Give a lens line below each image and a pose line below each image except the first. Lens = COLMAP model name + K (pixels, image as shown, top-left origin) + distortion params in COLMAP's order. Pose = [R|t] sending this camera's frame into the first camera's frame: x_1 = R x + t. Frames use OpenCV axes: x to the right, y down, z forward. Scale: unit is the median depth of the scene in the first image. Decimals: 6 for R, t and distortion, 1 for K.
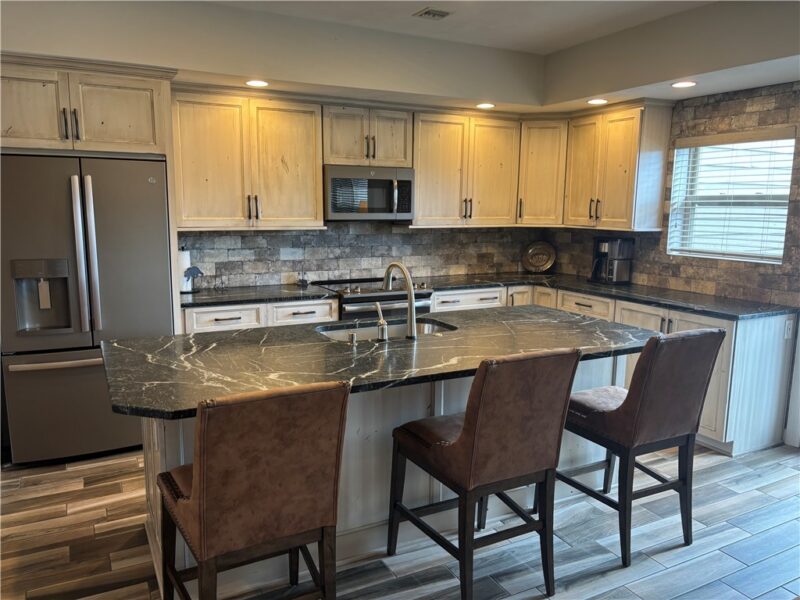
lens RADIAL K [[613.0, 0, 400.0], [0, 613.0, 300.0], [0, 0, 1]] dist [0.060487, -0.083457]
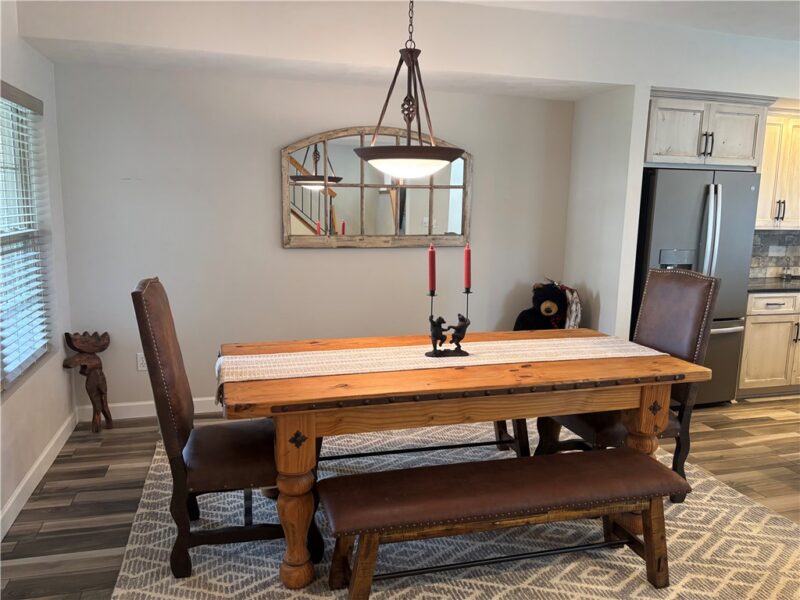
lens RADIAL K [[613.0, 0, 400.0], [0, 613.0, 300.0], [0, 0, 1]] dist [0.060487, -0.083457]
pose [[0.979475, 0.043638, -0.196785, -0.649710], [-0.044063, 0.999026, 0.002222, 0.044819], [0.196691, 0.006494, 0.980444, -0.270953]]
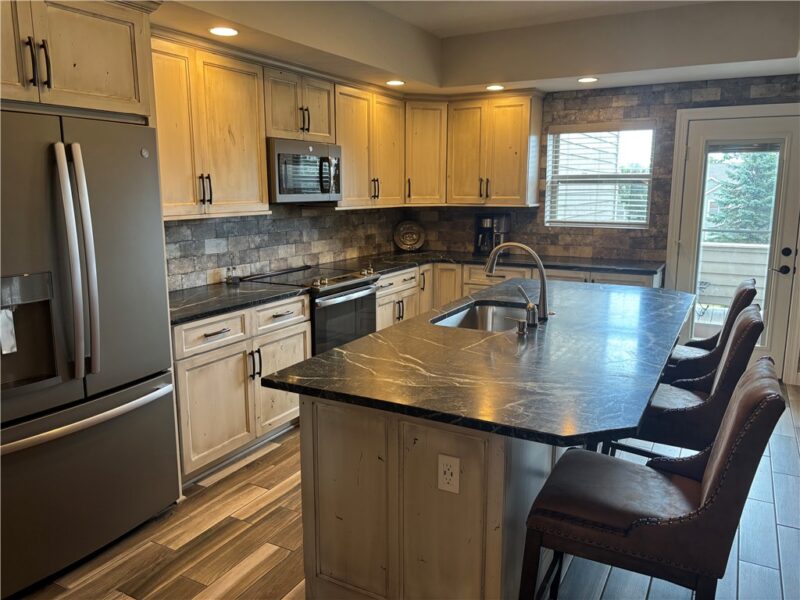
lens RADIAL K [[608.6, 0, 400.0], [0, 608.6, 300.0], [0, 0, 1]] dist [-0.004599, -0.007329]
pose [[0.833499, -0.111683, 0.541116, -0.430065], [0.096128, 0.993734, 0.057031, -0.027563], [-0.544095, 0.004481, 0.839012, 0.194517]]
